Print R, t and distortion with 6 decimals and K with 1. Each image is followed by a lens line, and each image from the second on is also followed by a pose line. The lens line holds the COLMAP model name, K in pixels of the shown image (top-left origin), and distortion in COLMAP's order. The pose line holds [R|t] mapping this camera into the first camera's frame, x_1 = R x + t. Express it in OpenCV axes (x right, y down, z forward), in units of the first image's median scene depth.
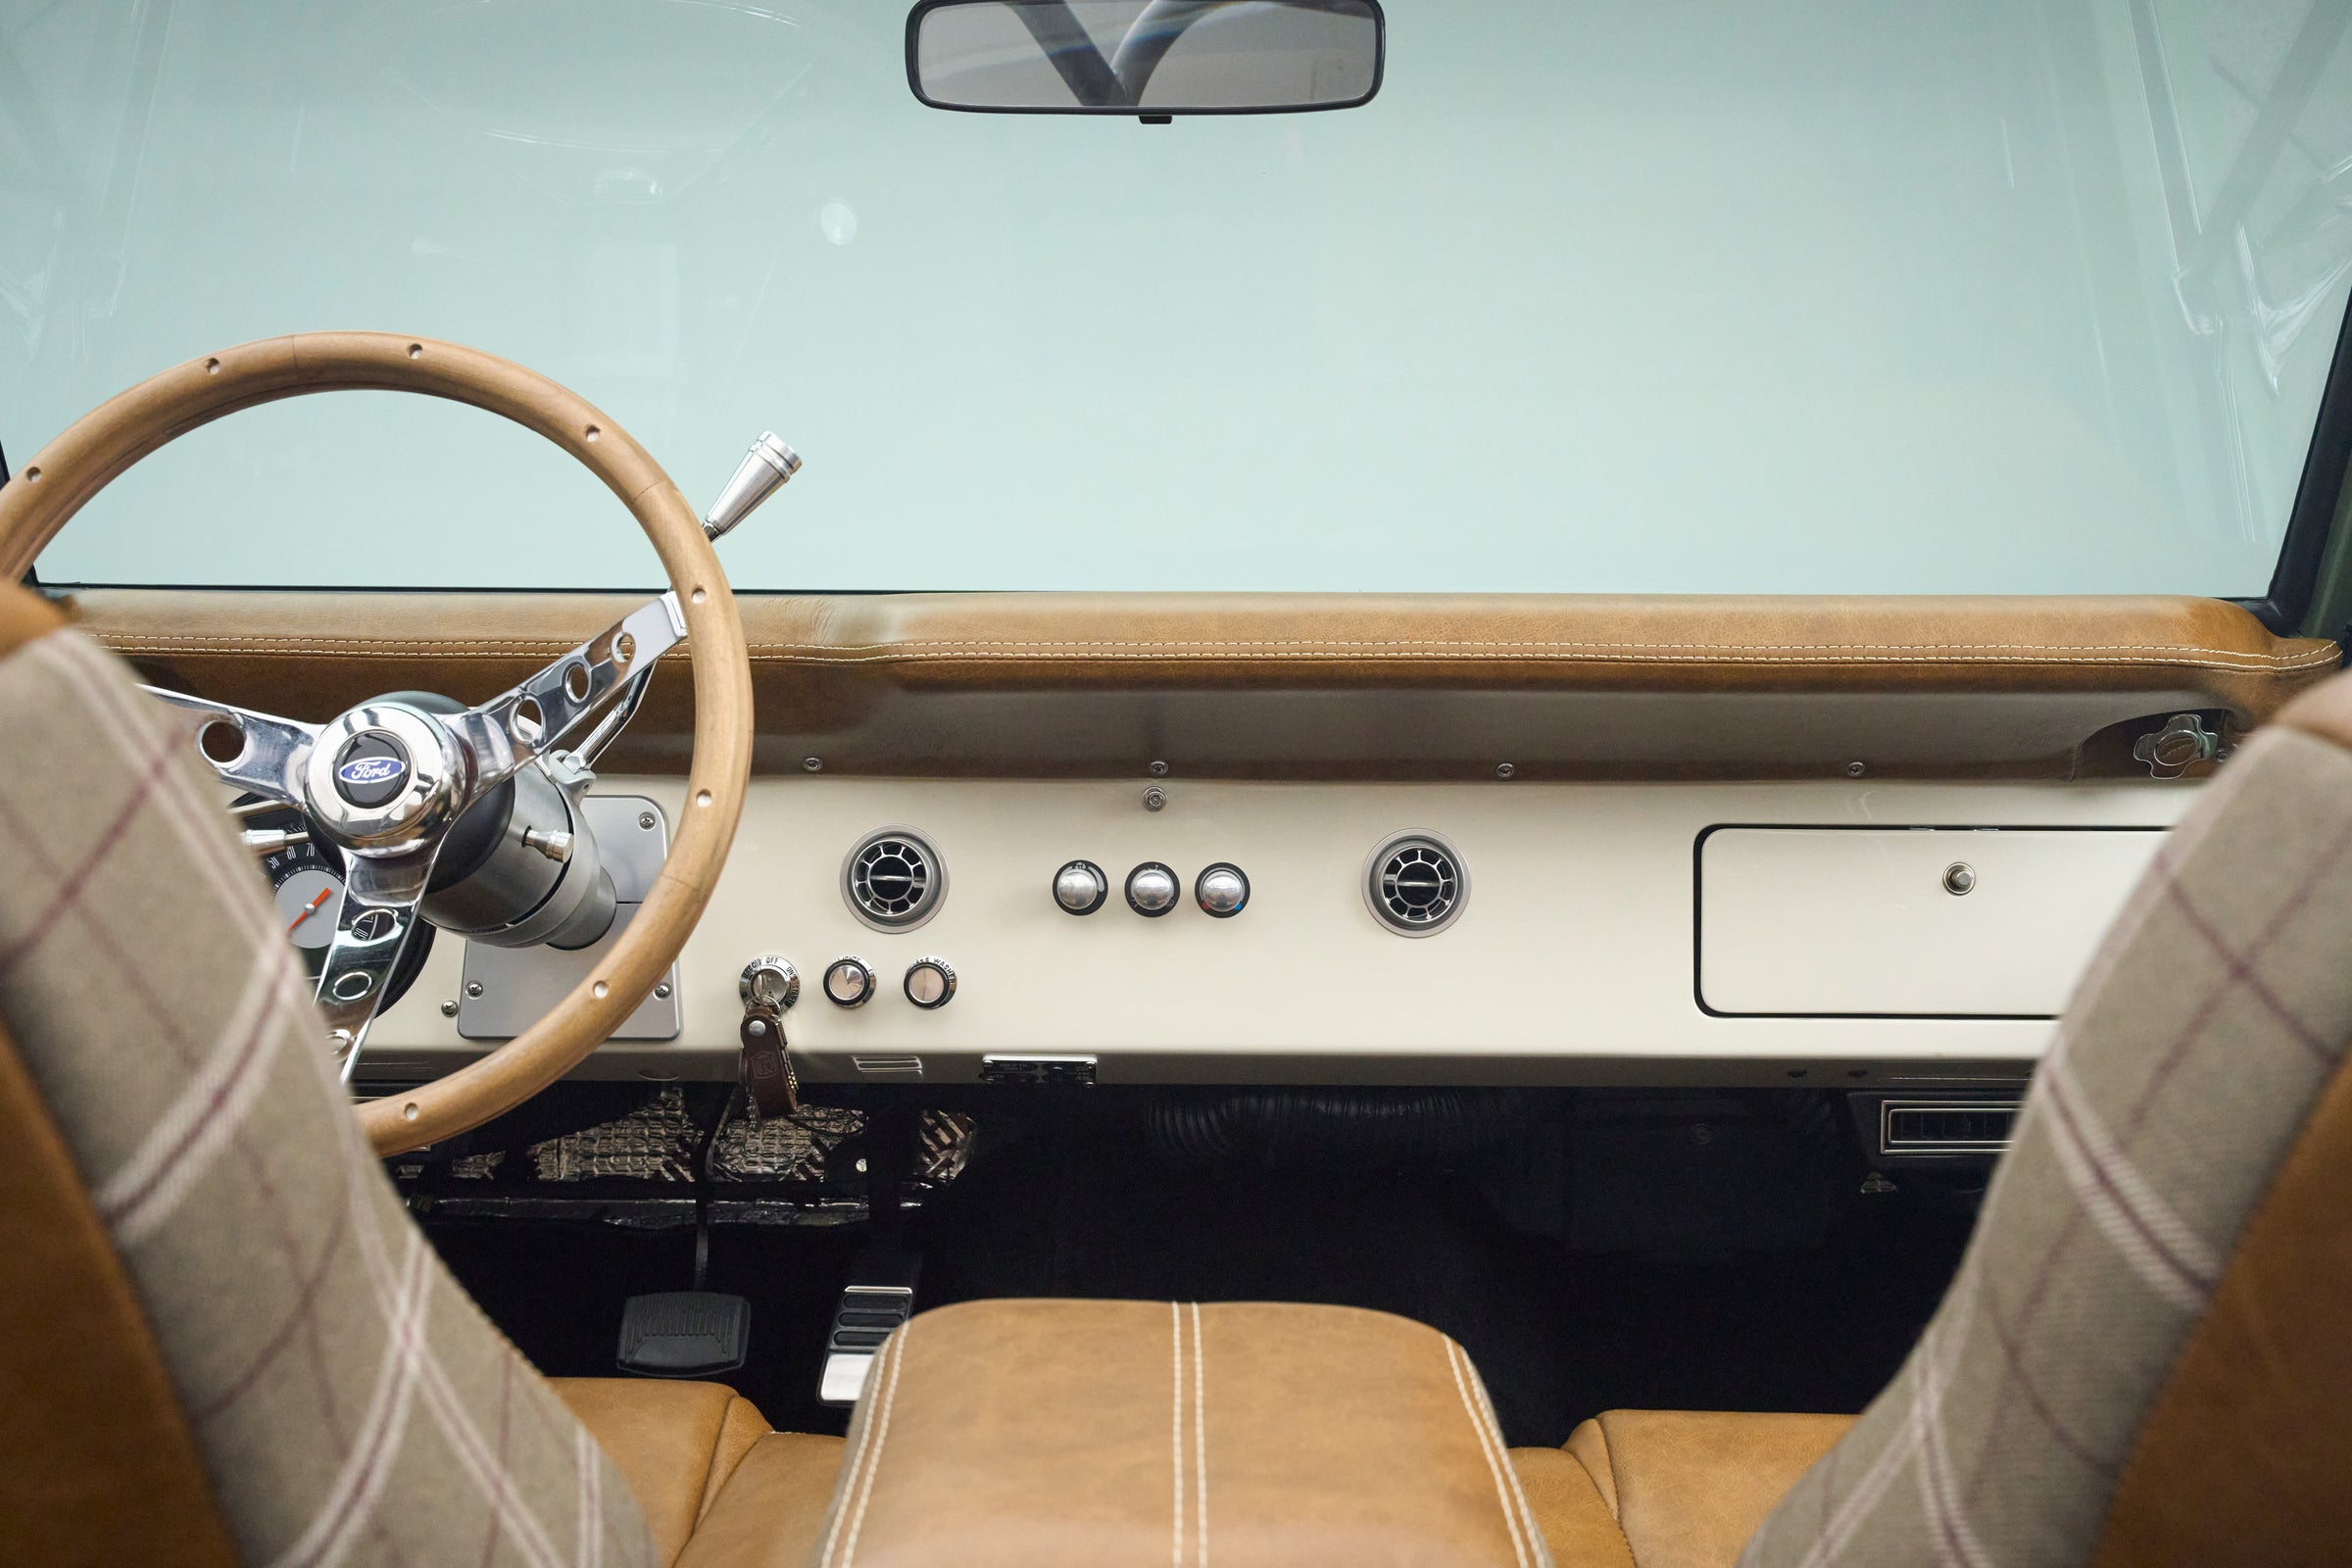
lens RADIAL K [[2229.9, 0, 1176.0], [0, 2229.9, 784.0], [0, 0, 1]] dist [0.022896, -0.000032]
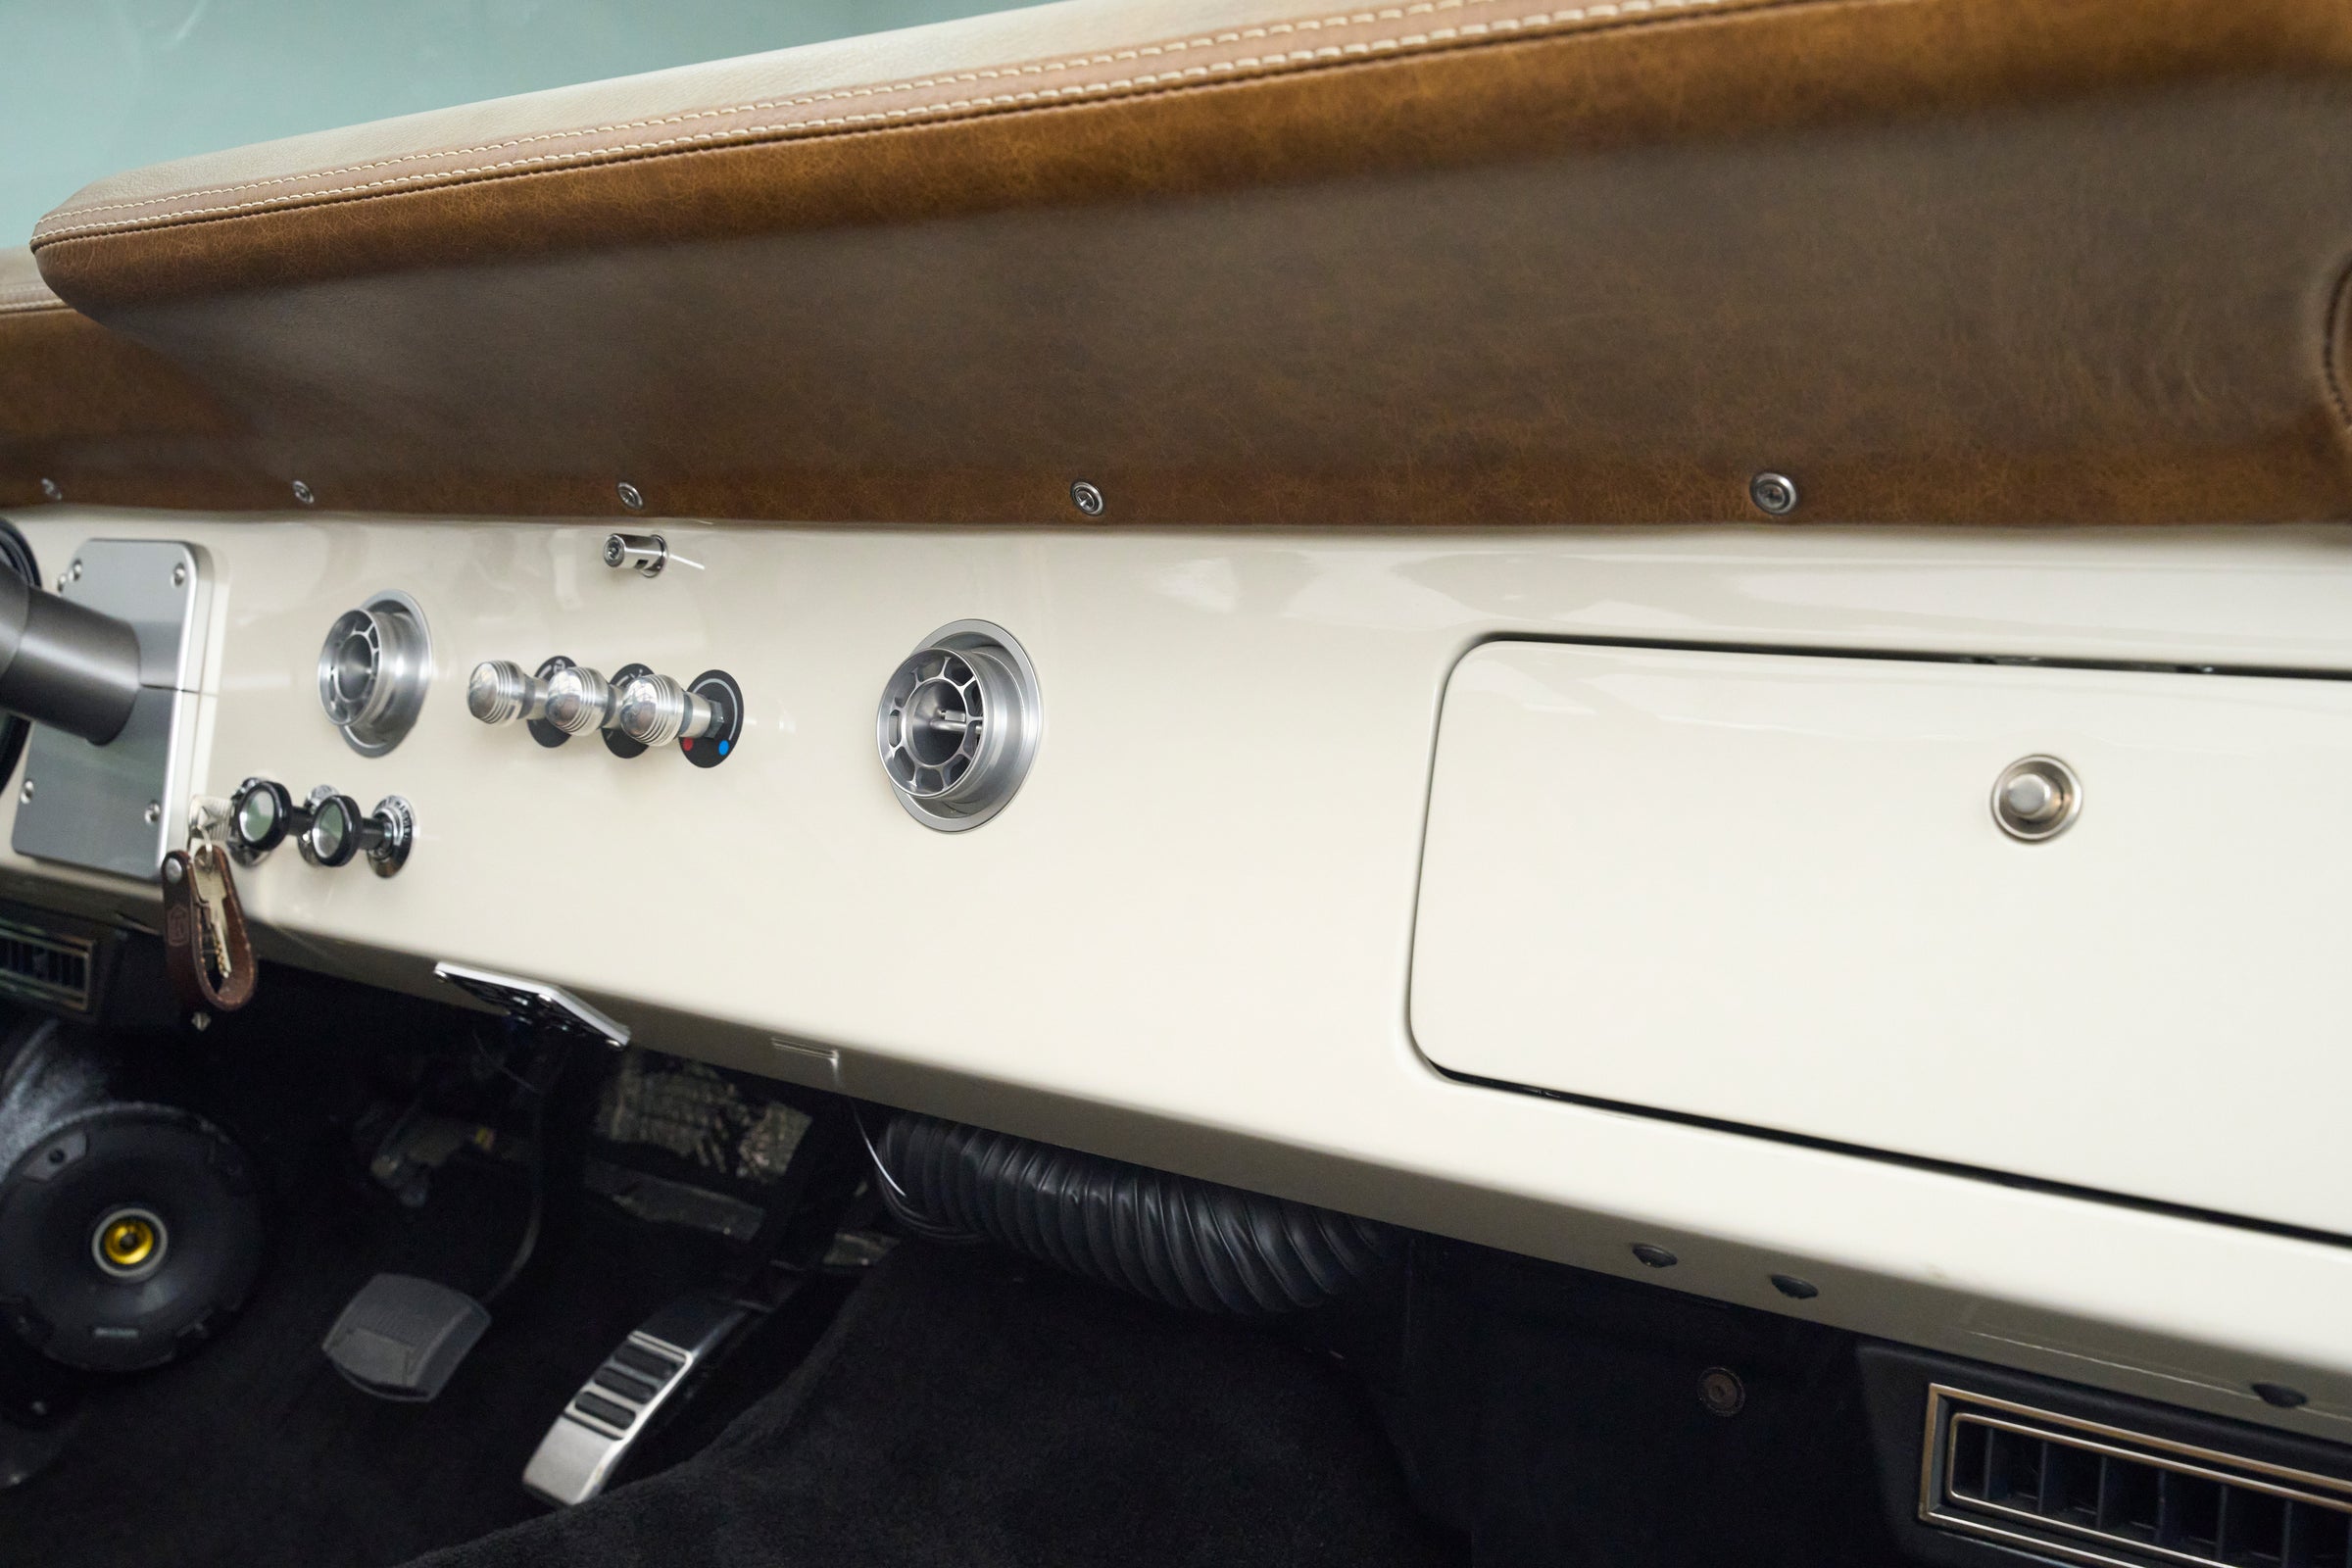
lens RADIAL K [[2229.9, 0, 1176.0], [0, 2229.9, 784.0], [0, 0, 1]] dist [0.022896, -0.000032]
pose [[0.814972, 0.082995, -0.573526, 0.432672], [-0.116115, 0.993007, -0.021298, 0.061652], [0.567748, 0.083952, 0.818910, 0.603155]]
